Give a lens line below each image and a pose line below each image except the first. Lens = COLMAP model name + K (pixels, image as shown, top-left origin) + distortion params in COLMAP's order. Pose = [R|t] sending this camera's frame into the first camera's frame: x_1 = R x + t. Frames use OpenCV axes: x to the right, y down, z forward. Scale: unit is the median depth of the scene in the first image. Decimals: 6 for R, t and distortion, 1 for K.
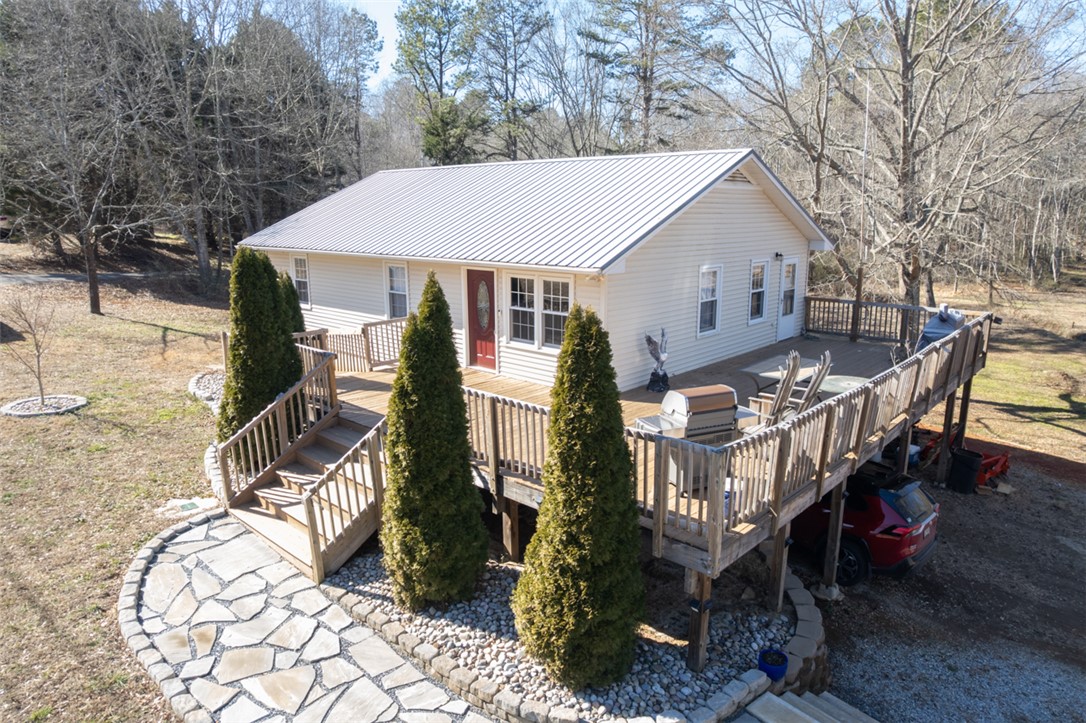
lens RADIAL K [[689.9, 0, 548.2], [0, 689.9, 363.5], [0, 0, 1]] dist [-0.072798, 0.061182]
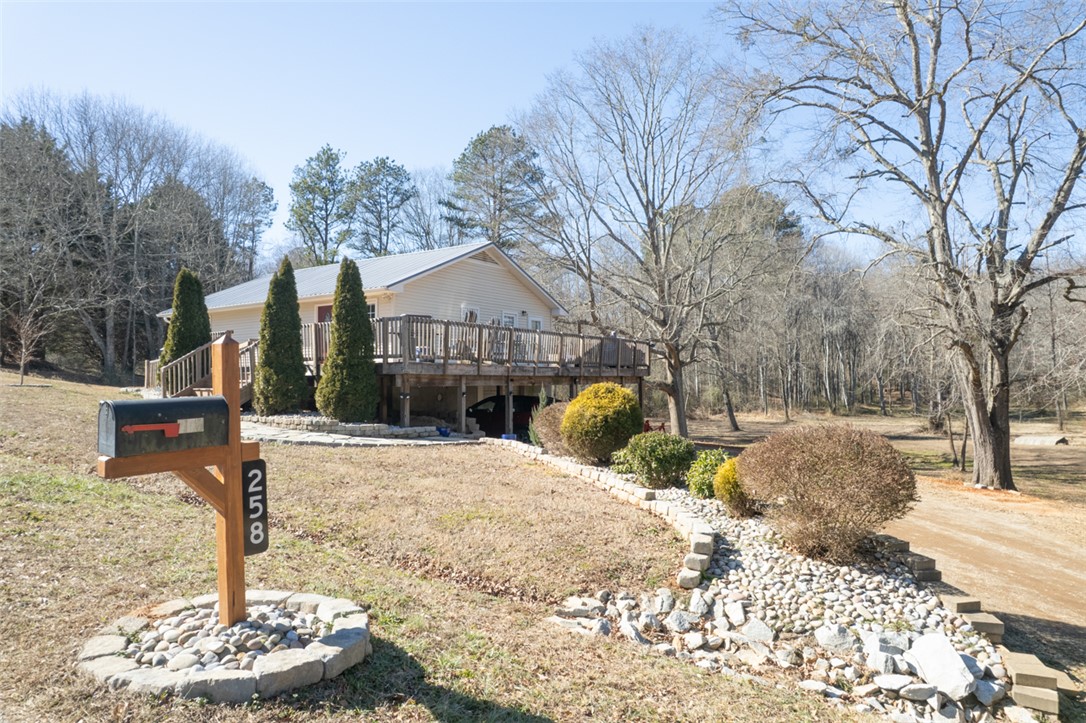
lens RADIAL K [[689.9, 0, 546.2], [0, 689.9, 367.0], [0, 0, 1]] dist [-0.072798, 0.061182]
pose [[0.988531, 0.002109, 0.151004, 0.171696], [0.034080, 0.970993, -0.236668, 0.404738], [-0.147123, 0.239100, 0.959784, -0.602285]]
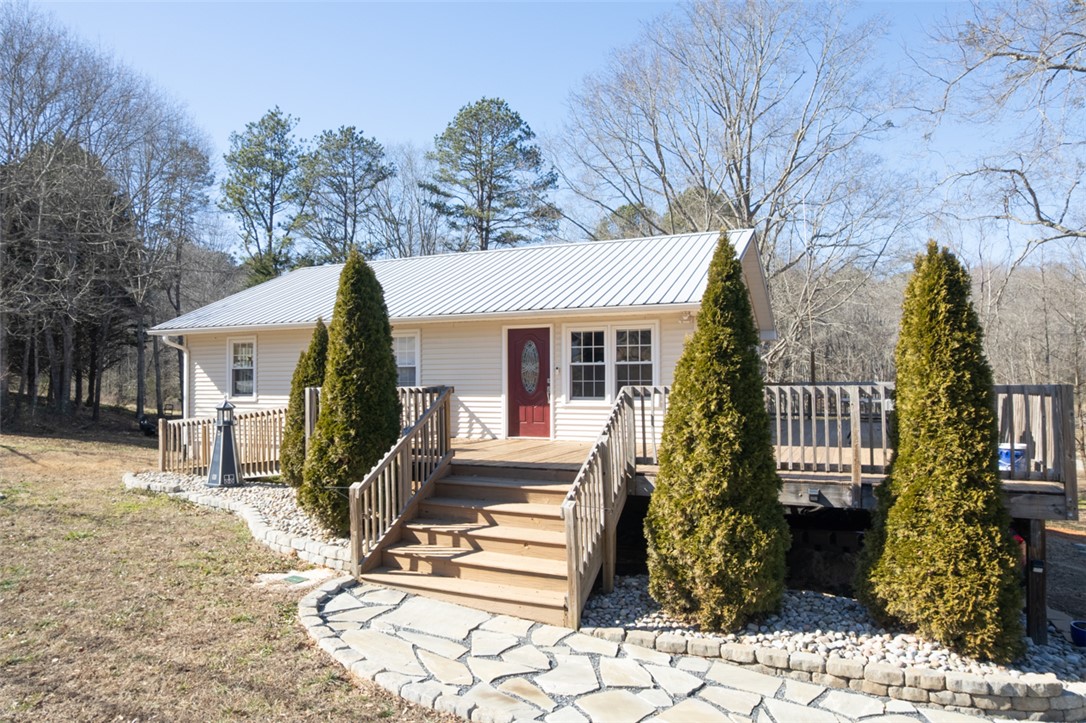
lens RADIAL K [[689.9, 0, 545.9], [0, 689.9, 363.4], [0, 0, 1]] dist [-0.072798, 0.061182]
pose [[0.947574, 0.006438, 0.319470, -0.369424], [0.071484, 0.970186, -0.231580, 0.126615], [-0.311437, 0.242276, 0.918863, 0.143581]]
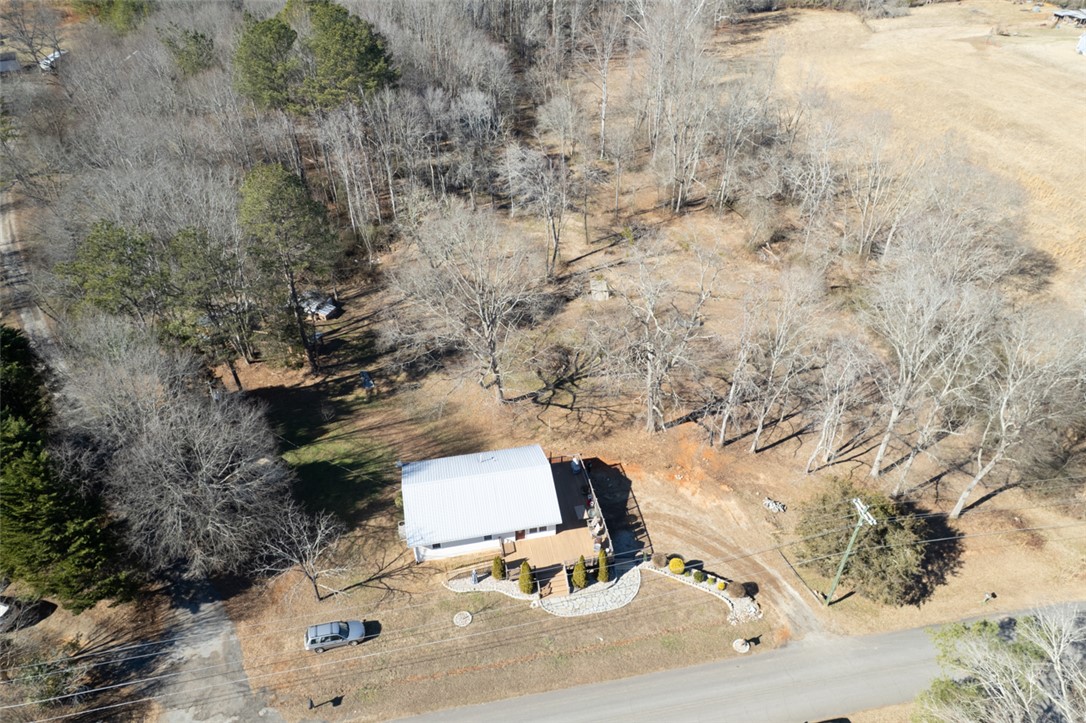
lens RADIAL K [[689.9, 0, 548.1], [0, 689.9, 364.7], [0, 0, 1]] dist [-0.072798, 0.061182]
pose [[0.584777, -0.483994, 0.650988, -2.288553], [0.184017, 0.860733, 0.474634, -2.982879], [-0.790047, -0.157762, 0.592400, -1.518354]]
